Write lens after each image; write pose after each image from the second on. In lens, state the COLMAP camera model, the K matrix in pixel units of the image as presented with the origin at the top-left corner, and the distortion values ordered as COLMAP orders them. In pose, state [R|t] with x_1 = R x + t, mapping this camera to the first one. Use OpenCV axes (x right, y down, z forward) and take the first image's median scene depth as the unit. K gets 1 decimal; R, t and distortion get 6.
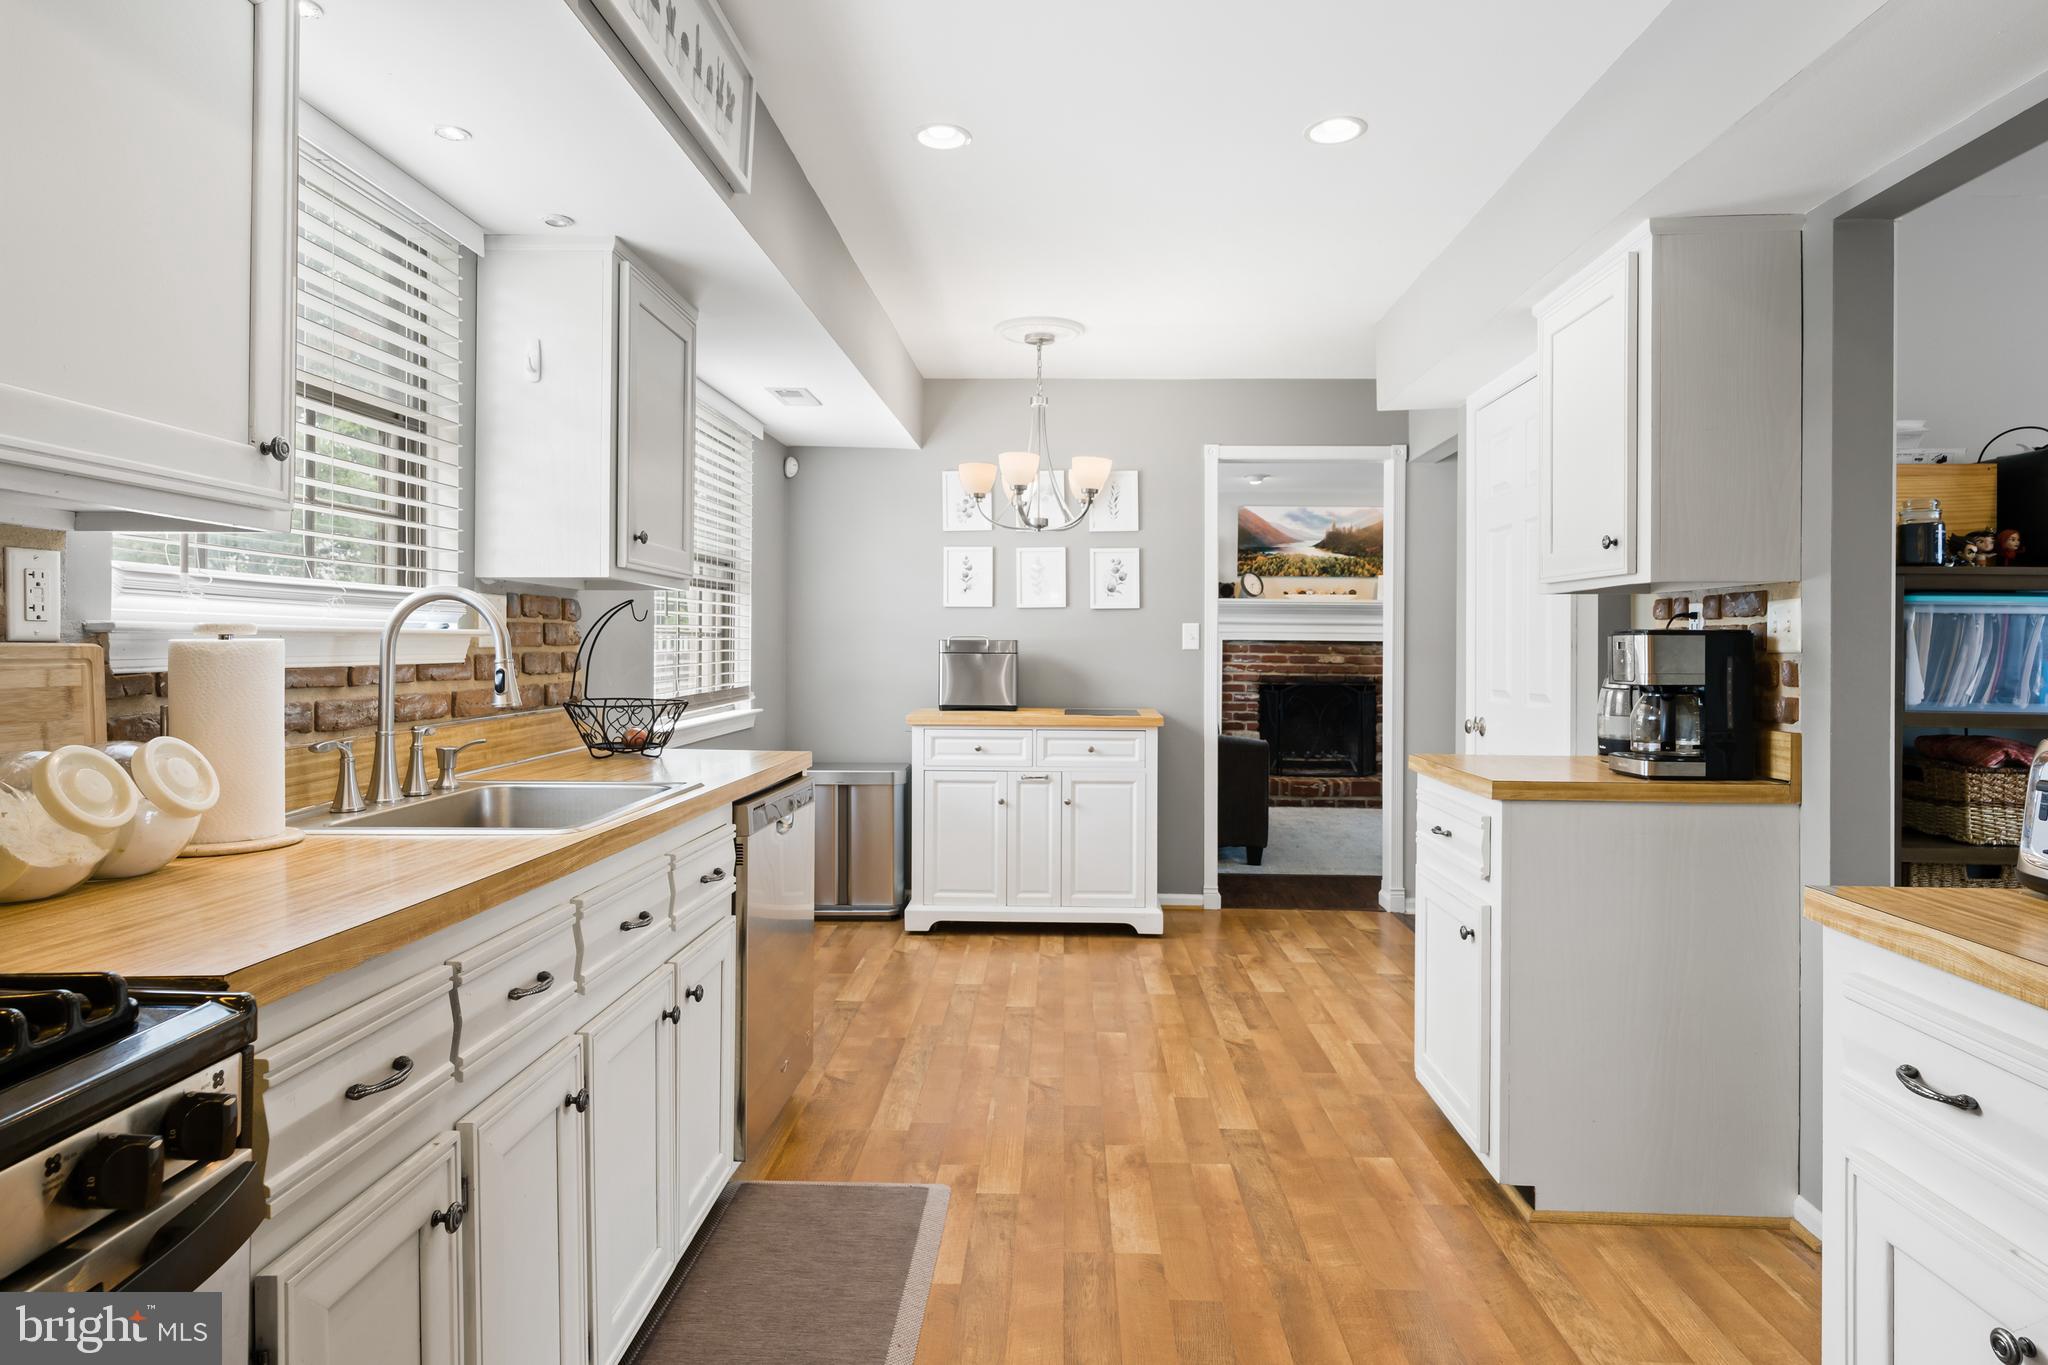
lens RADIAL K [[1166.5, 0, 1045.0], [0, 1166.5, 636.8], [0, 0, 1]] dist [-0.002587, 0.002349]
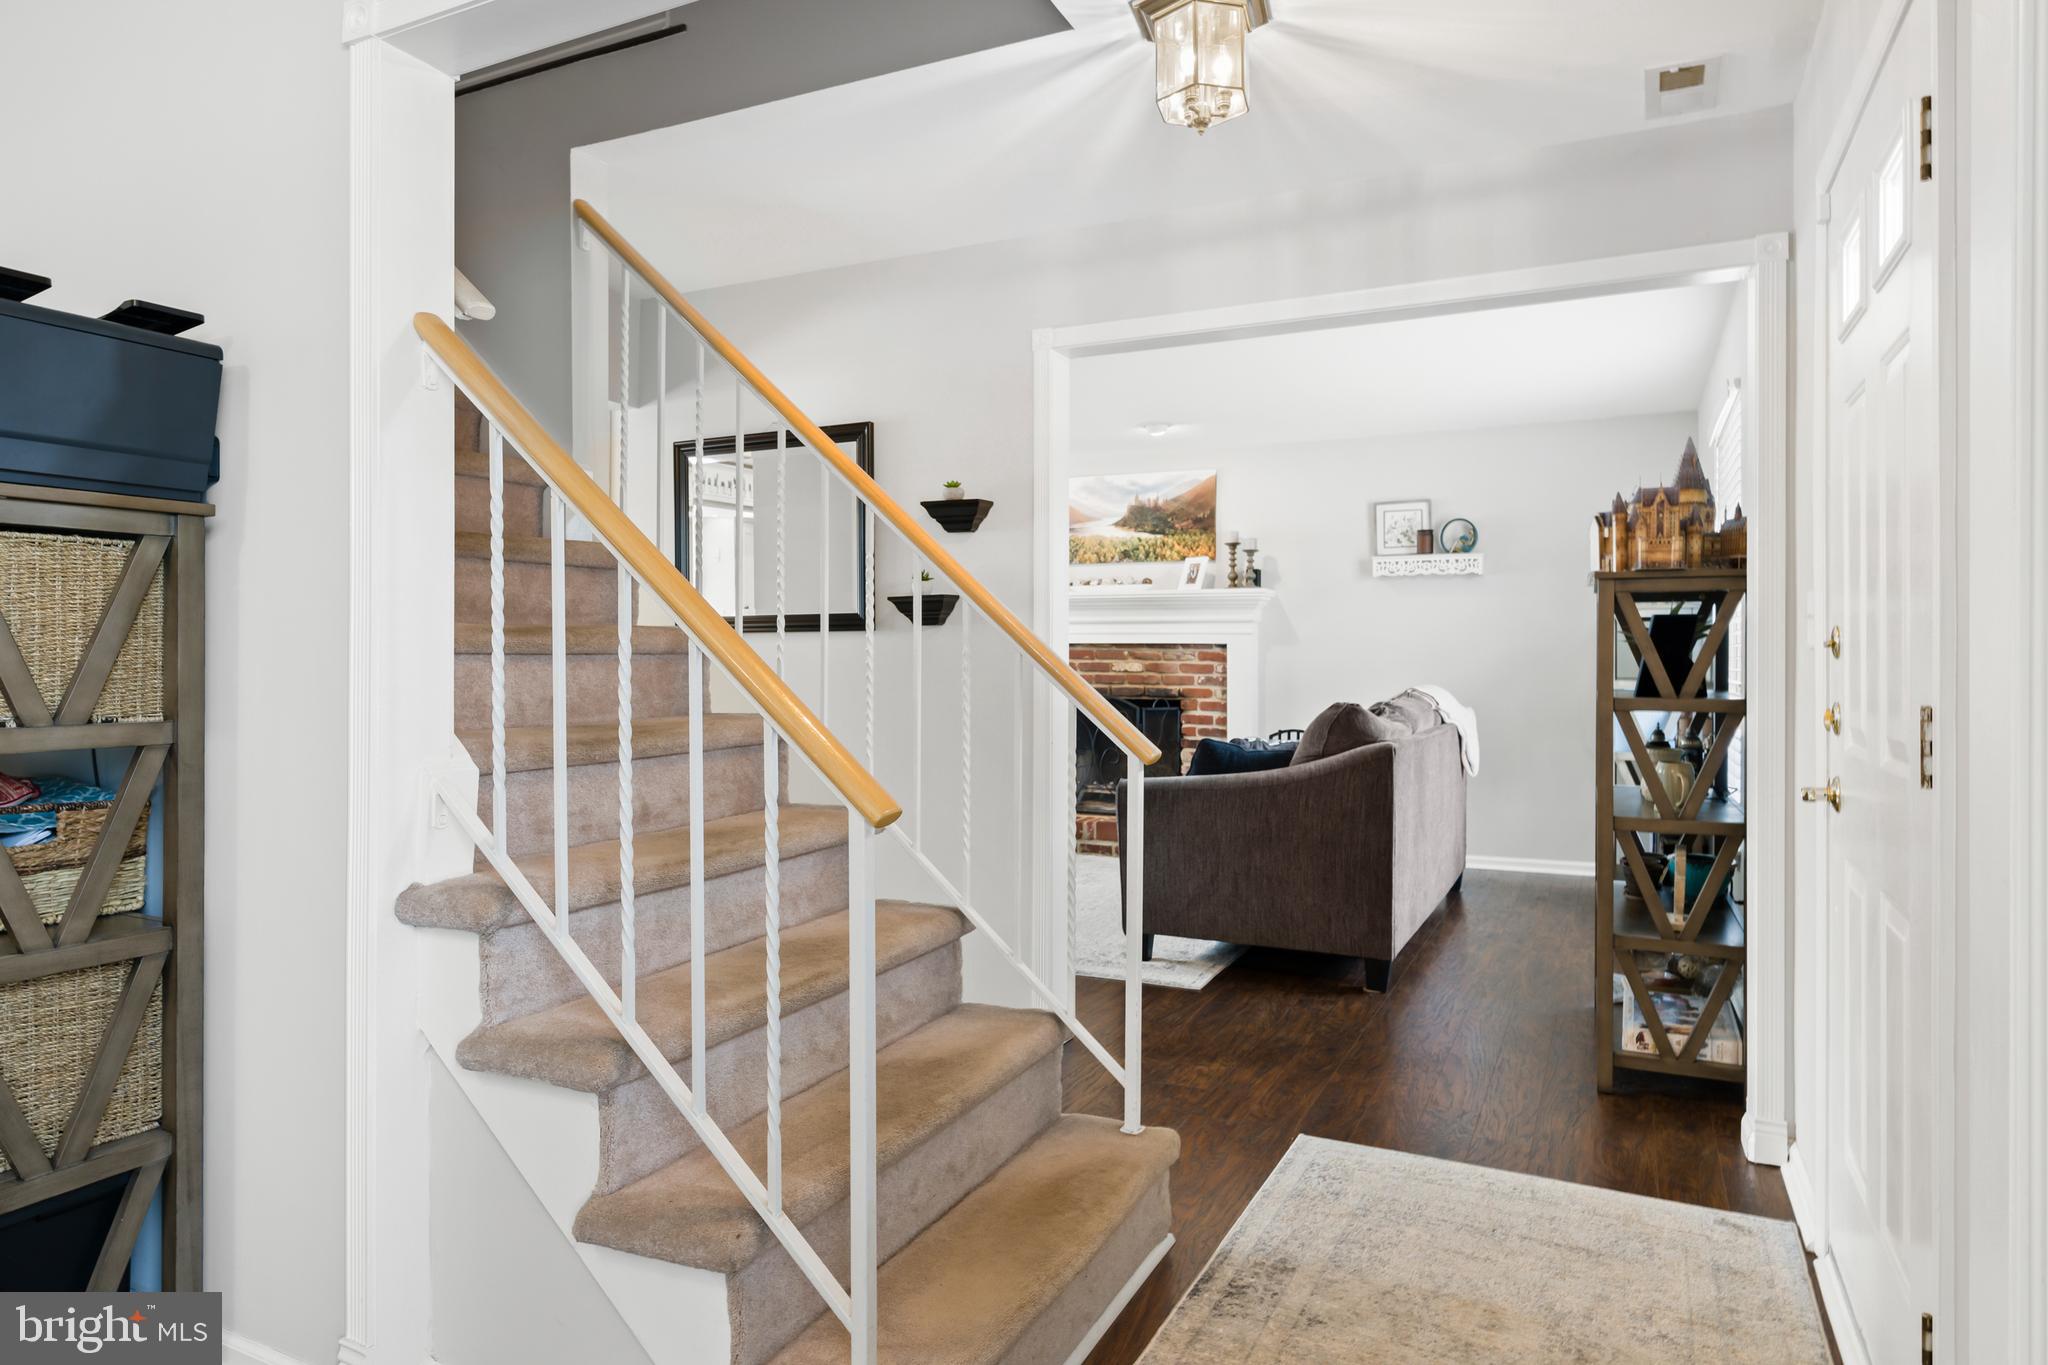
lens RADIAL K [[1205.3, 0, 1030.5], [0, 1205.3, 660.1], [0, 0, 1]] dist [-0.044973, 0.000196]
pose [[0.906735, -0.003248, -0.421688, 0.999171], [0.008809, 0.999898, 0.011239, 0.009781], [0.421608, -0.013905, 0.906671, 0.432444]]
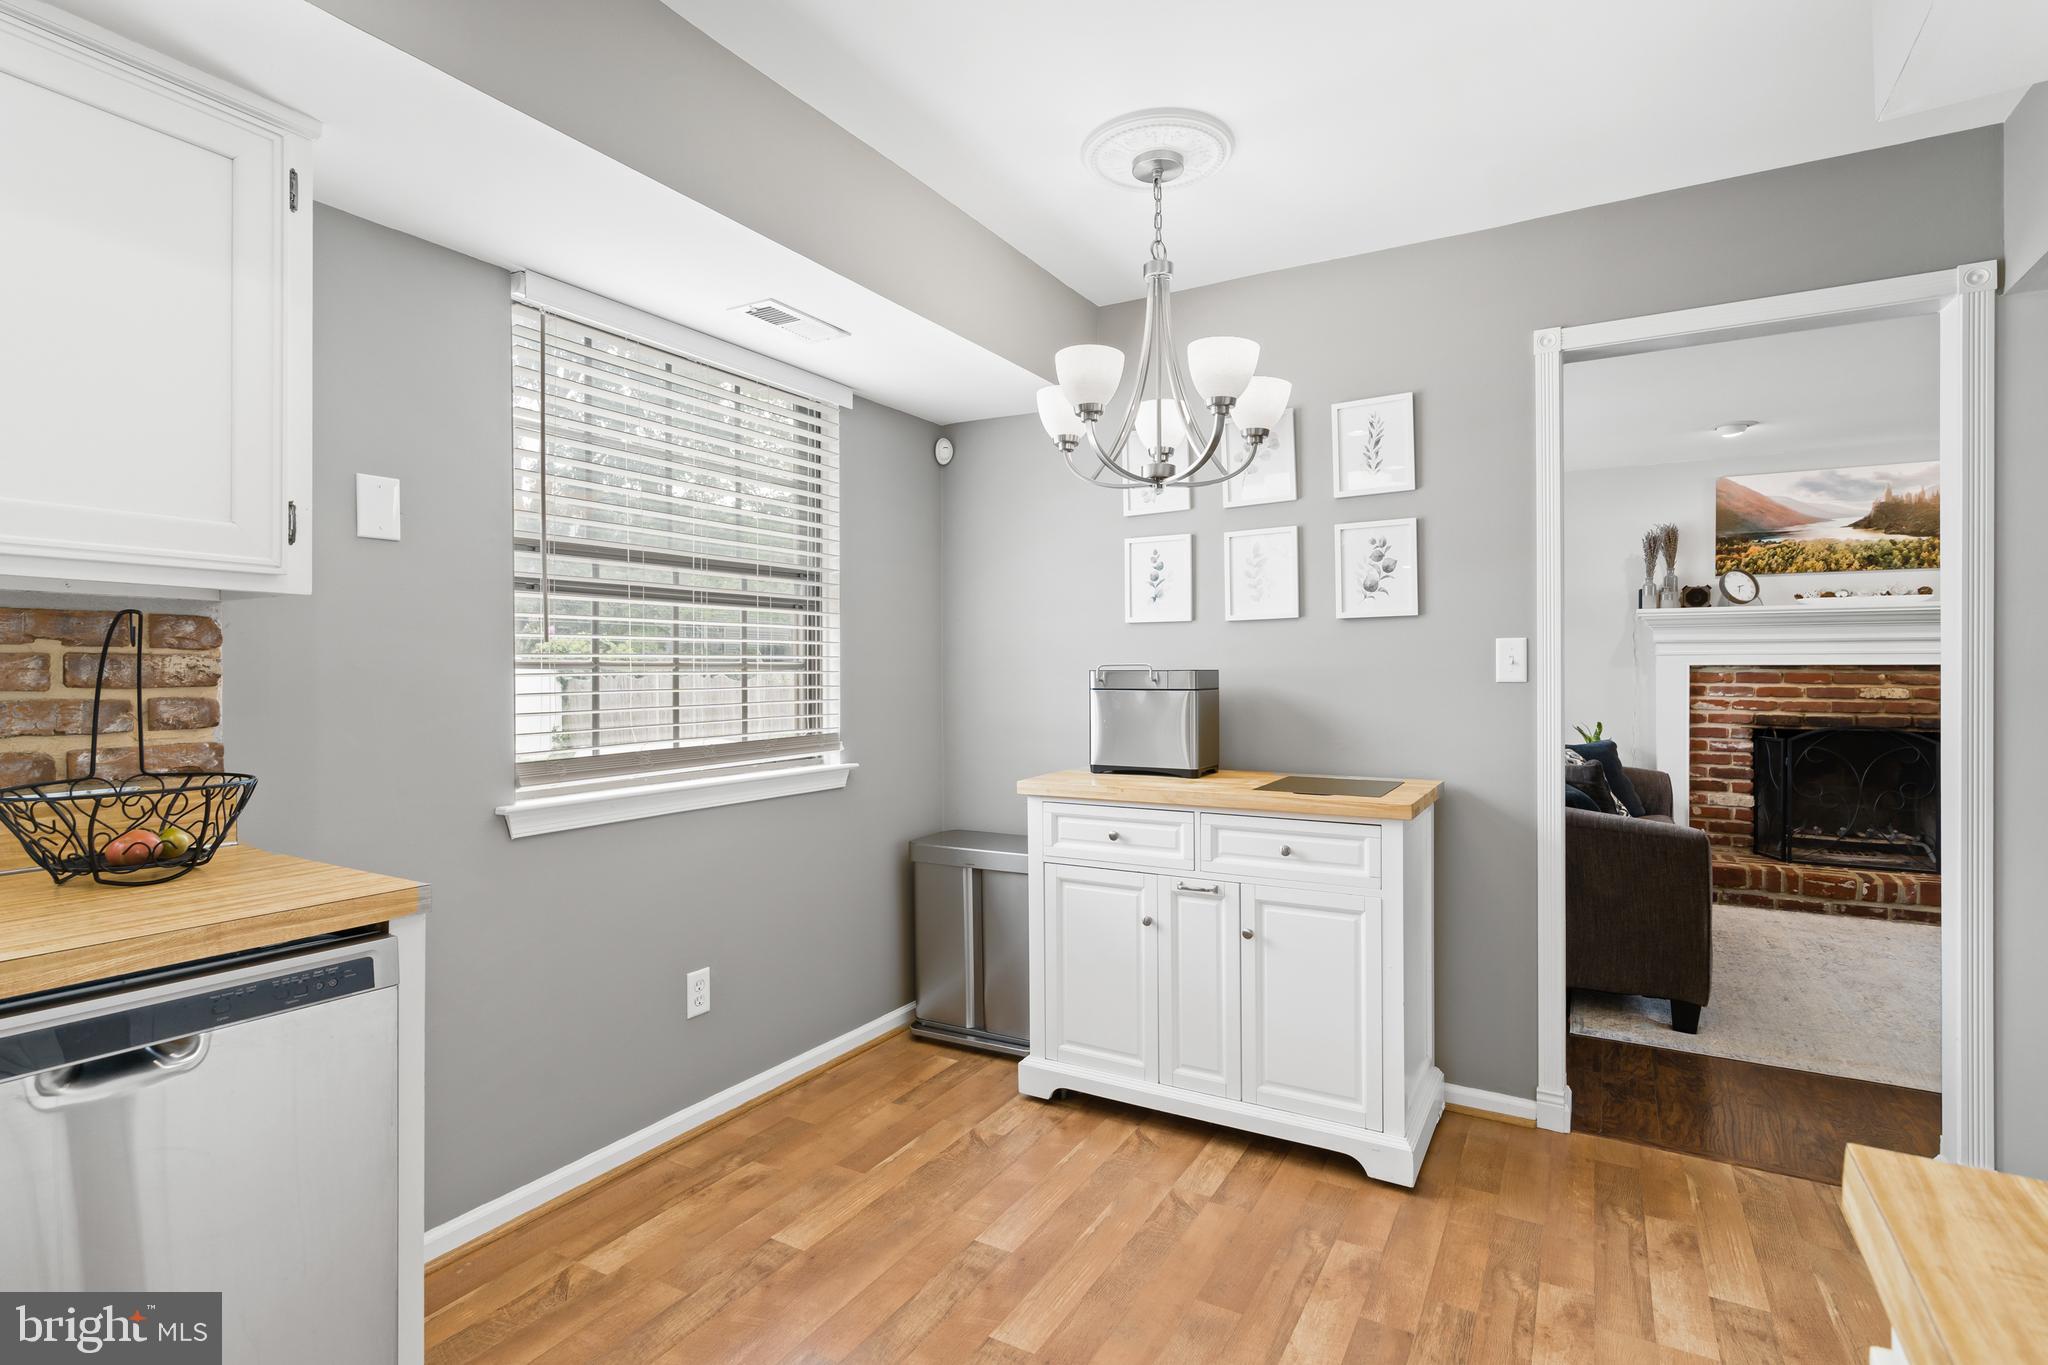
lens RADIAL K [[1009.1, 0, 1018.7], [0, 1009.1, 676.9], [0, 0, 1]] dist [-0.002100, -0.000005]
pose [[0.875188, -0.007570, -0.483724, 0.170343], [0.011658, 0.999917, 0.005444, 0.002643], [0.483643, -0.010404, 0.875204, 0.478516]]
